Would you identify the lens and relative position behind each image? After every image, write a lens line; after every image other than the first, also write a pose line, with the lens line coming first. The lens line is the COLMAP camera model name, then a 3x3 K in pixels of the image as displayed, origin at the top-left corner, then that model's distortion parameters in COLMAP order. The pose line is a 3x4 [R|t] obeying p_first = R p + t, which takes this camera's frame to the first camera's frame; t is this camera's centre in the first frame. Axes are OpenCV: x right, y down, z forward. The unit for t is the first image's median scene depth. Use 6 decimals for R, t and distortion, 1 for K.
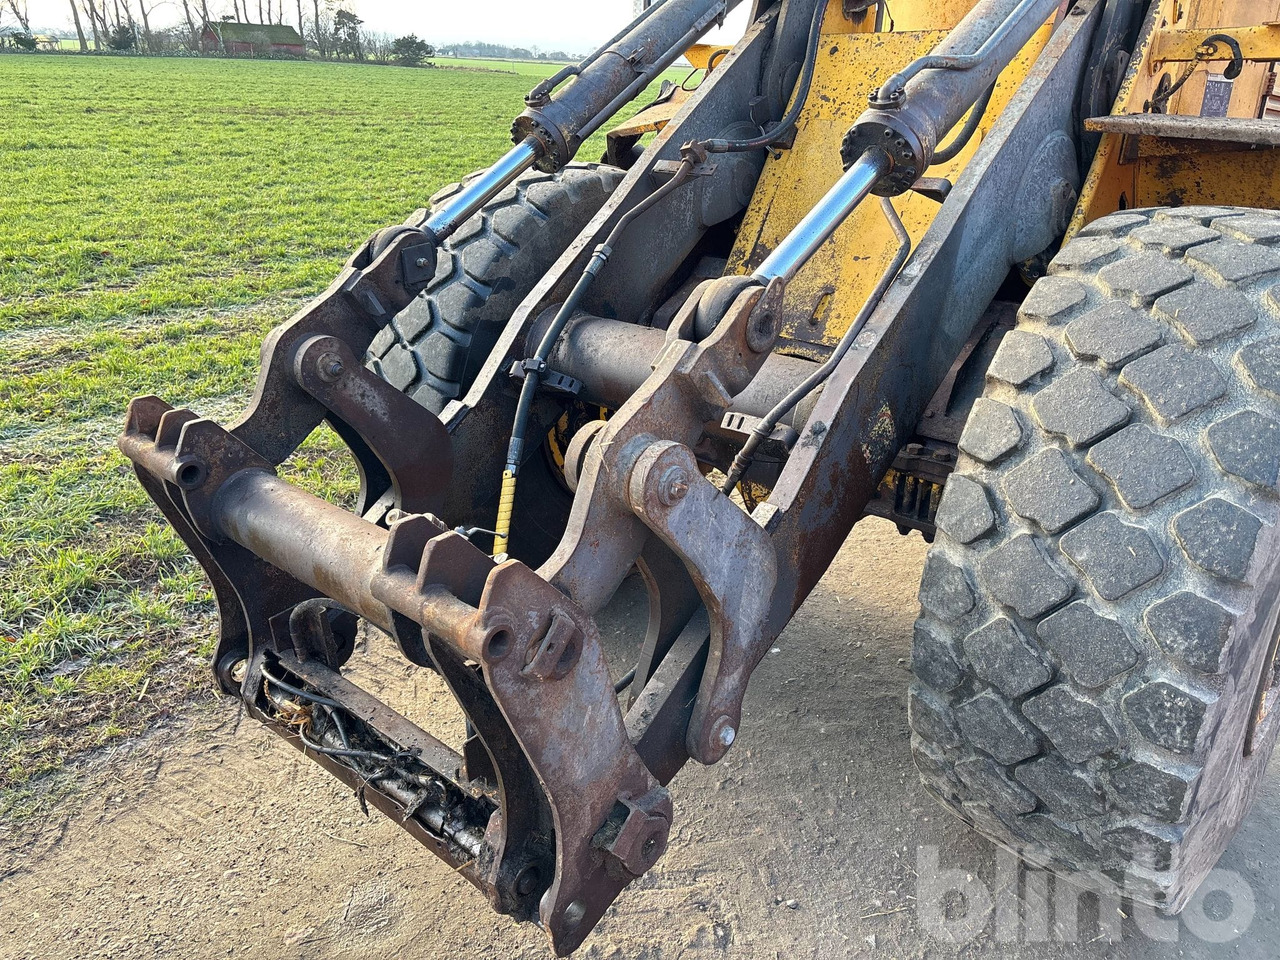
lens RADIAL K [[971.3, 0, 639.9], [0, 971.3, 477.5], [0, 0, 1]] dist [0.034687, -0.040263]
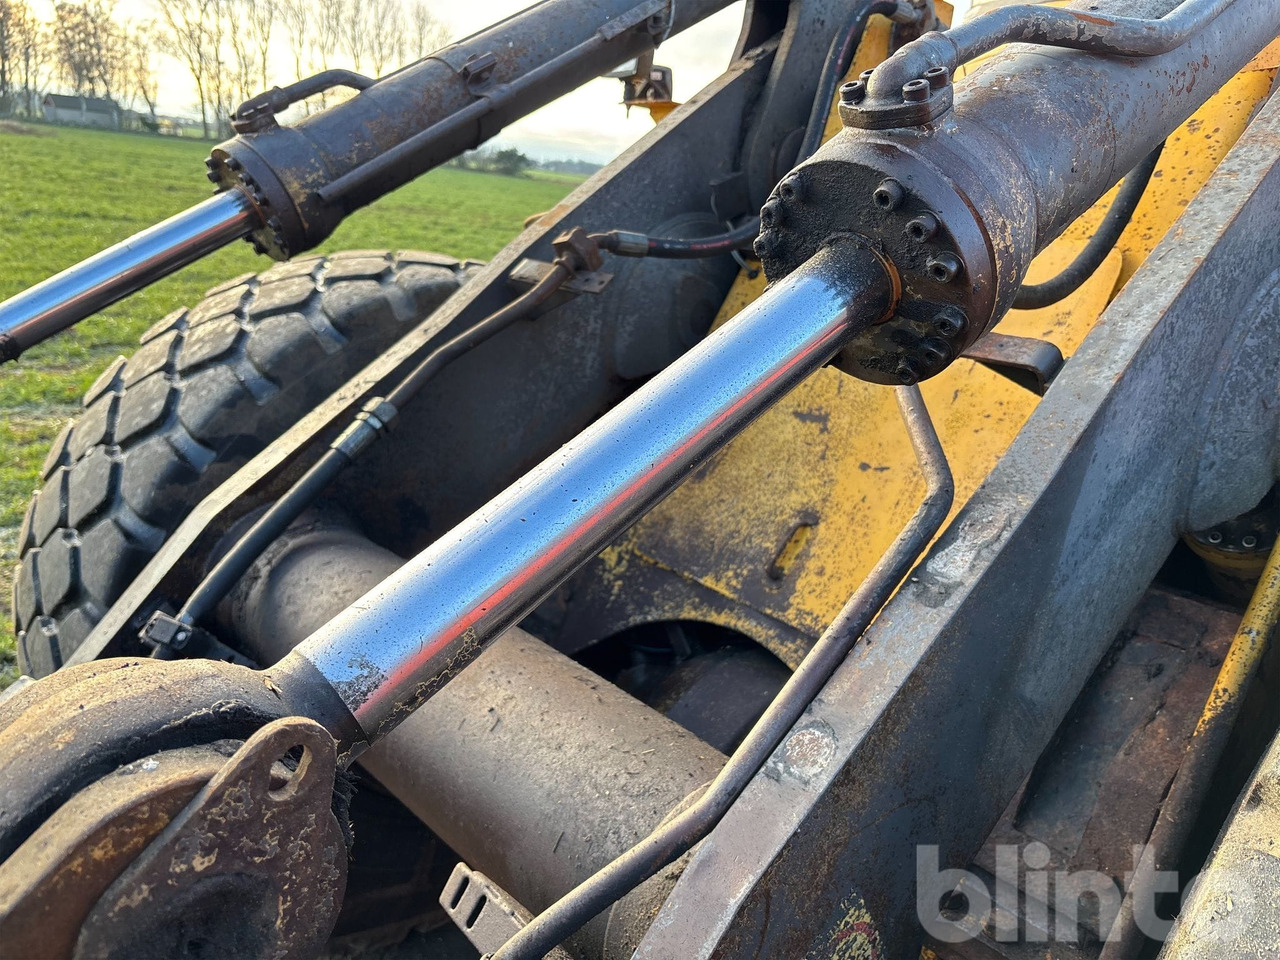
lens RADIAL K [[971.3, 0, 641.9], [0, 971.3, 486.1], [0, 0, 1]] dist [0.034687, -0.040263]
pose [[0.992786, 0.098588, -0.068243, 0.152545], [-0.105280, 0.989131, -0.102645, -0.161420], [0.057382, 0.109089, 0.992374, 0.510112]]
